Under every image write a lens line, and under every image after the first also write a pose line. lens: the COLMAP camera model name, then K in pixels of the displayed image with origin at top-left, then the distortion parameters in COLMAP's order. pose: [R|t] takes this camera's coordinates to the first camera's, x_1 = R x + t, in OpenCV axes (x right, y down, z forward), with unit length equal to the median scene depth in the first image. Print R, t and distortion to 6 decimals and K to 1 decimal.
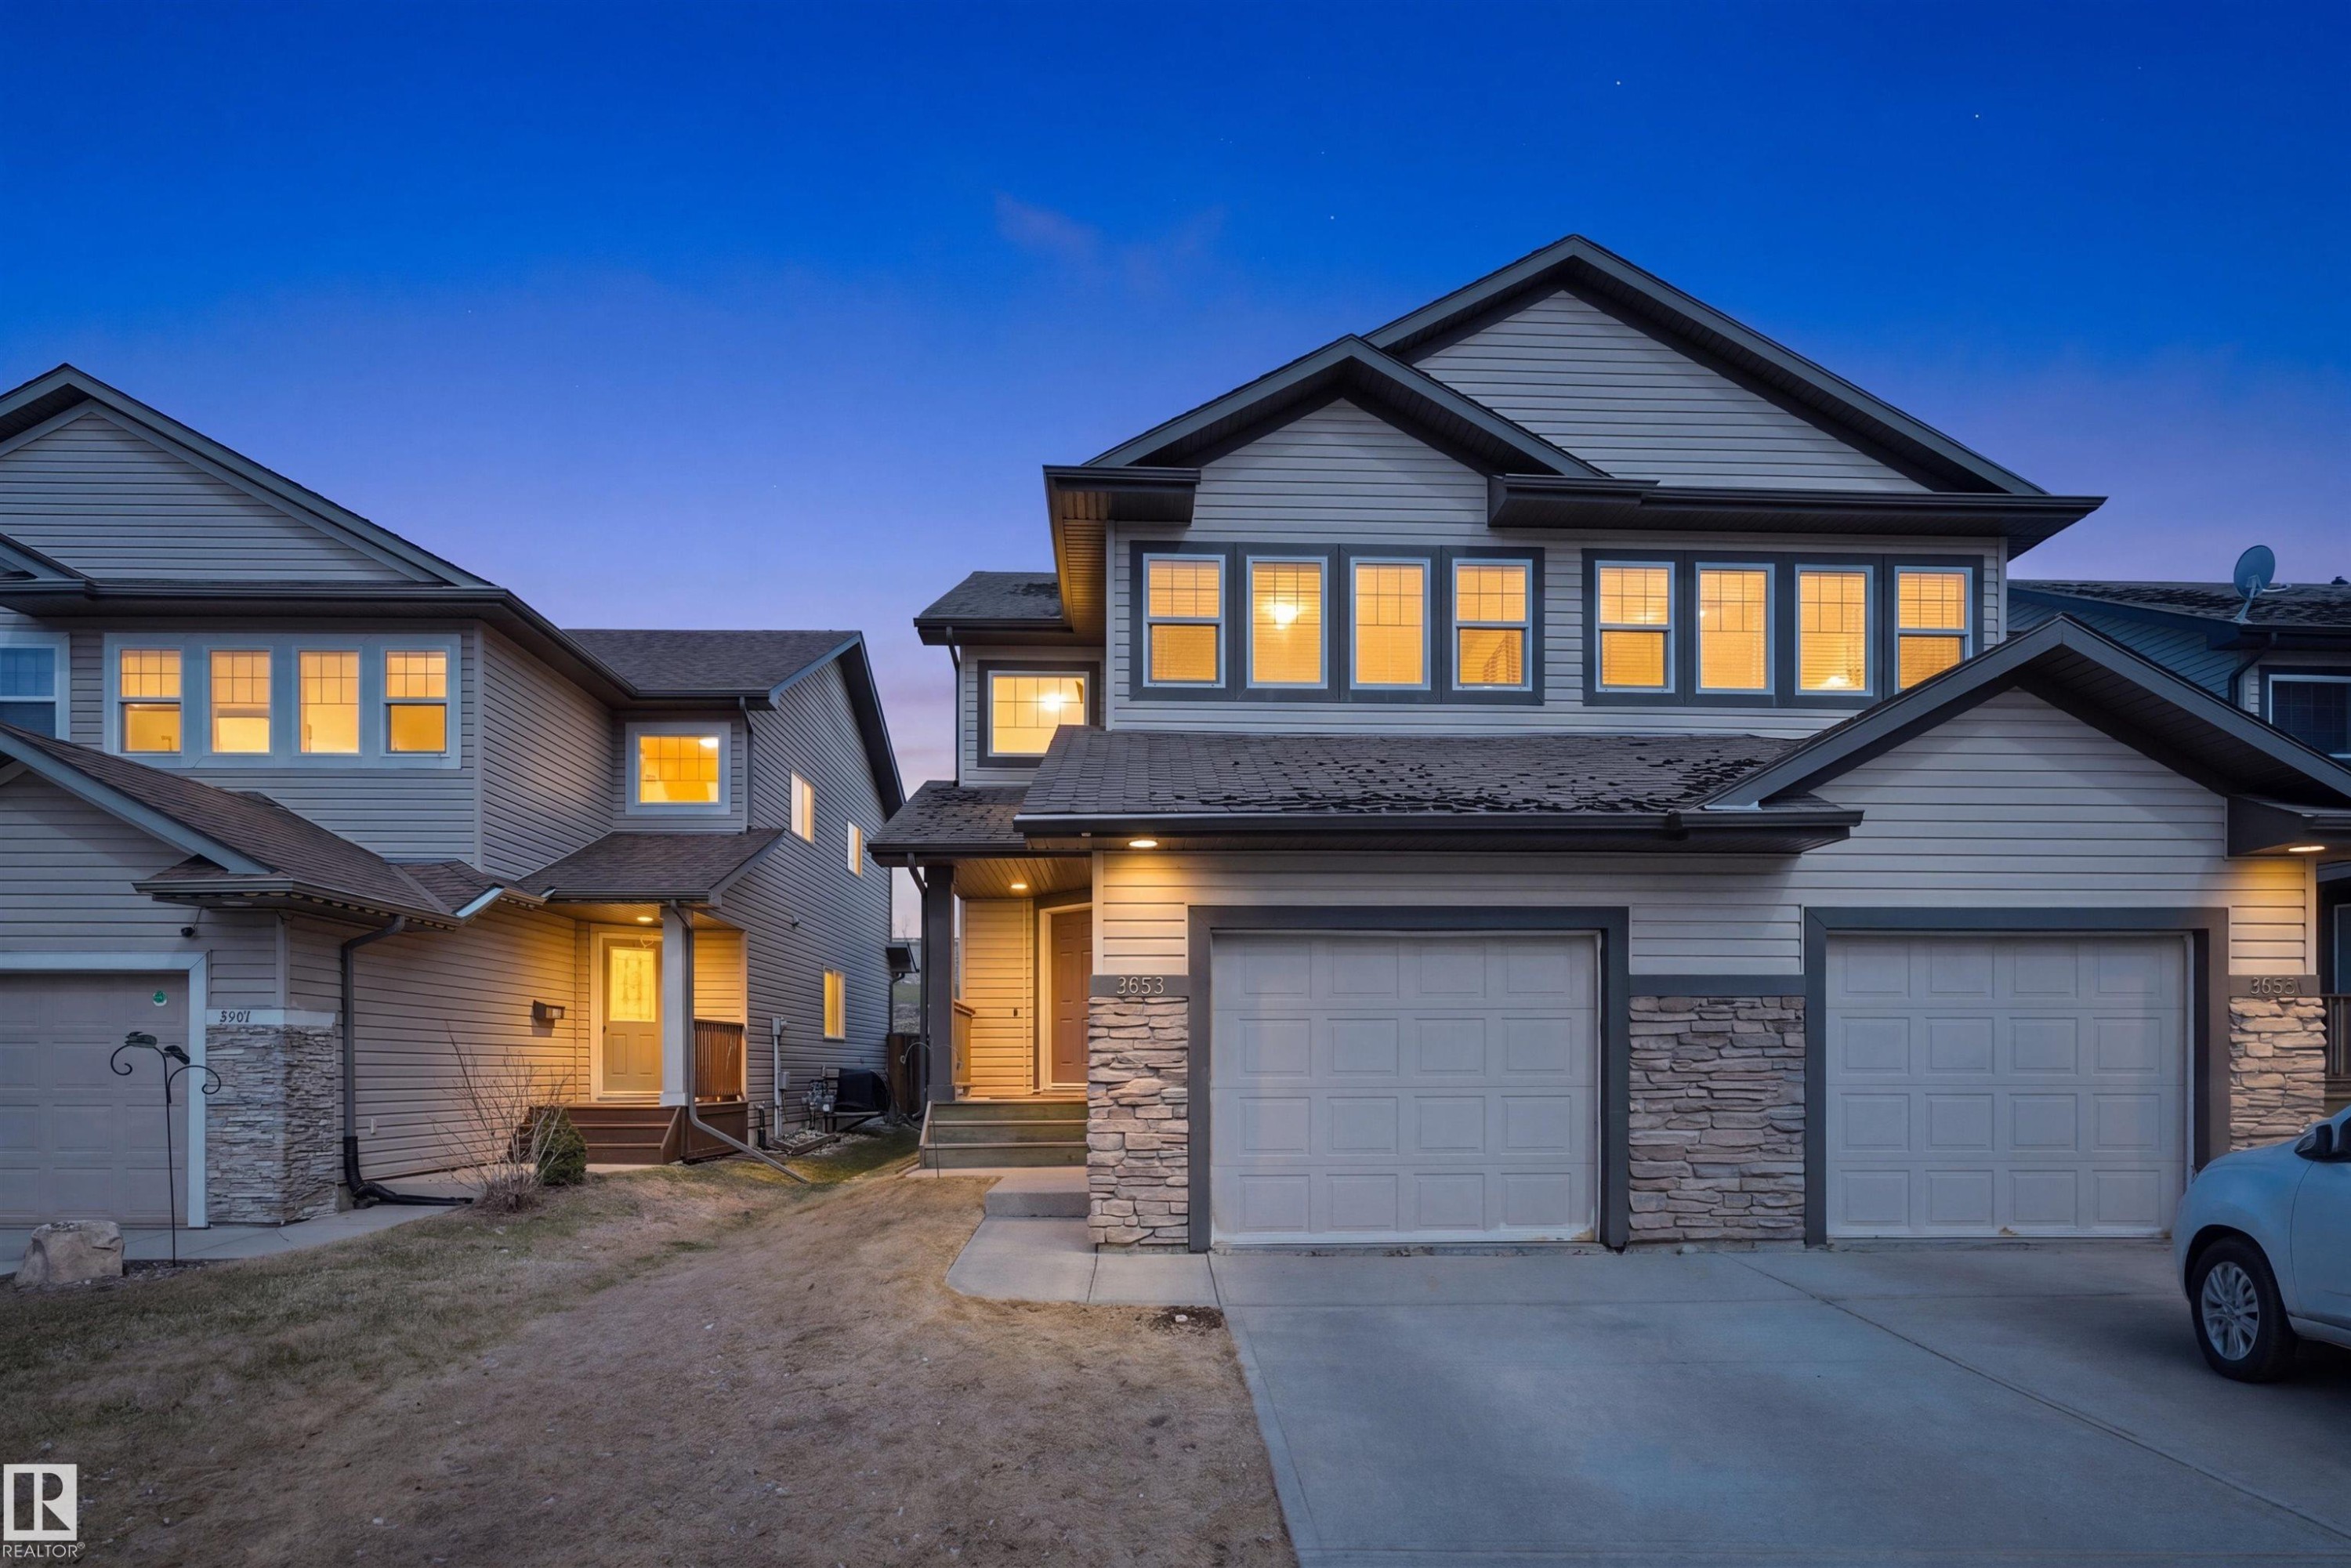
lens RADIAL K [[1138.1, 0, 1175.5], [0, 1138.1, 757.7], [0, 0, 1]] dist [-0.000498, 0.000290]
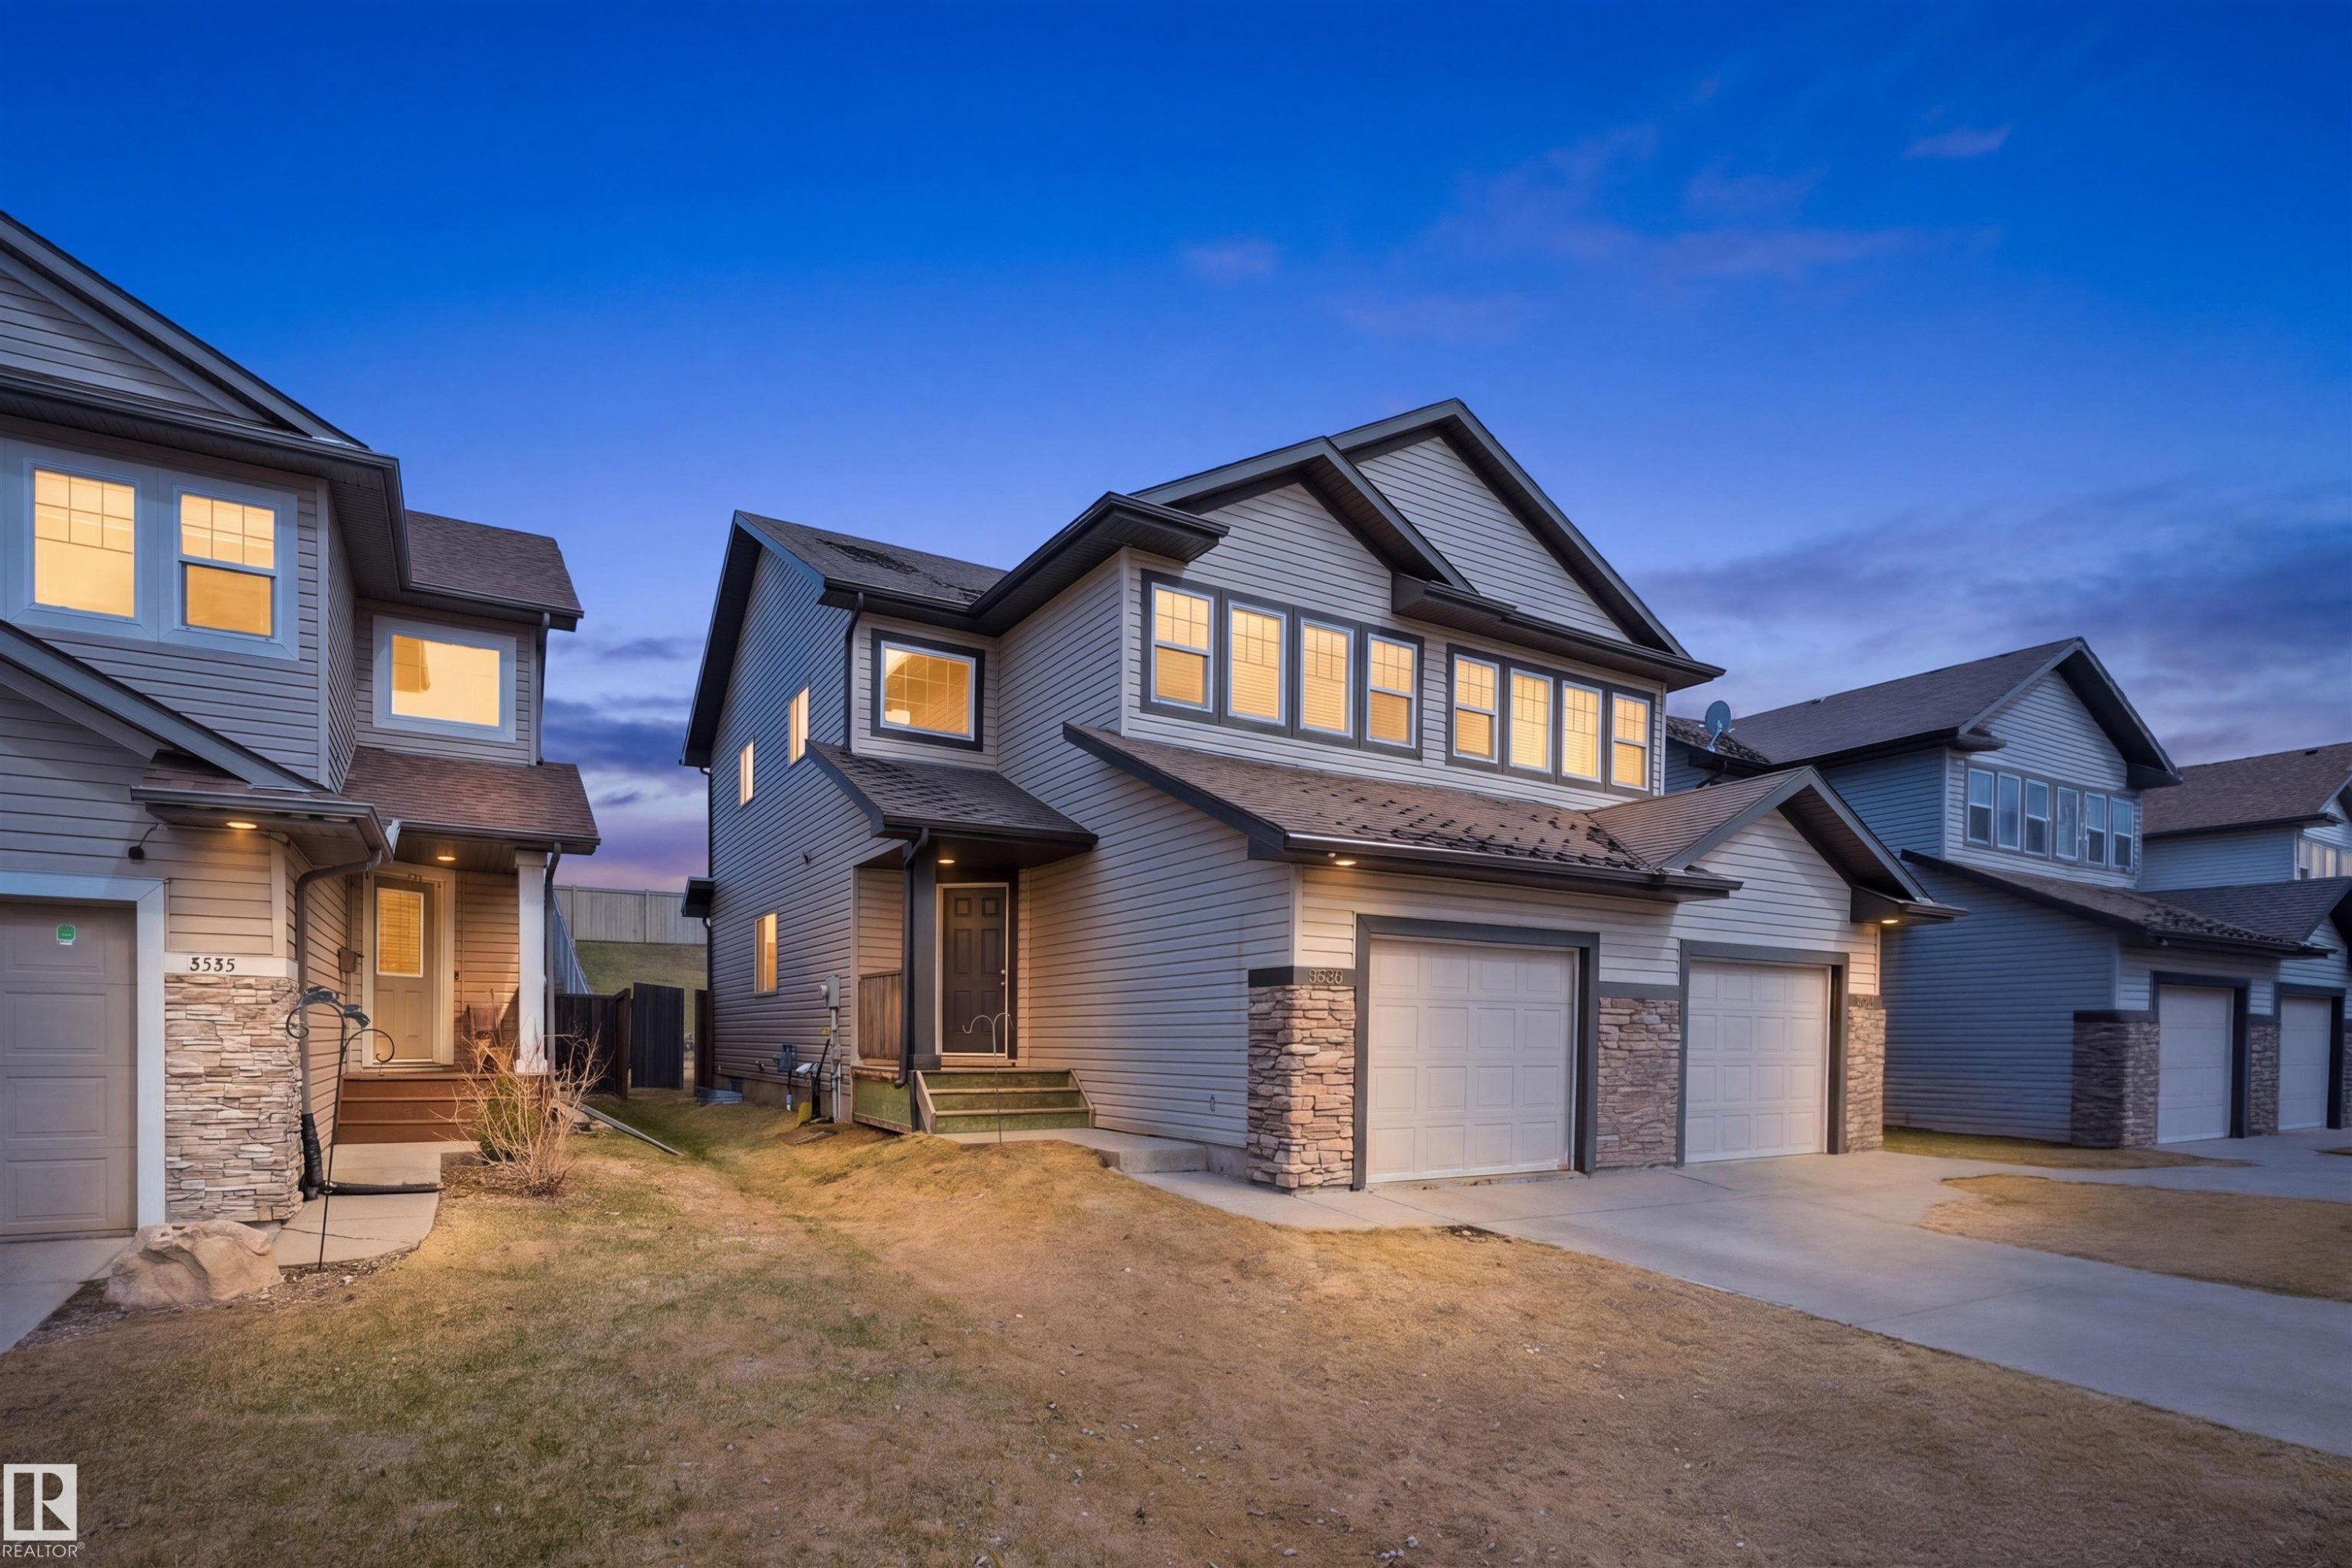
lens RADIAL K [[1121.1, 0, 1182.2], [0, 1121.1, 716.0], [0, 0, 1]] dist [-0.001753, -0.000118]
pose [[0.880374, 0.142298, 0.452431, -0.495107], [-0.136953, 0.989567, -0.044744, -0.002654], [-0.454077, -0.022570, 0.890676, -0.005014]]
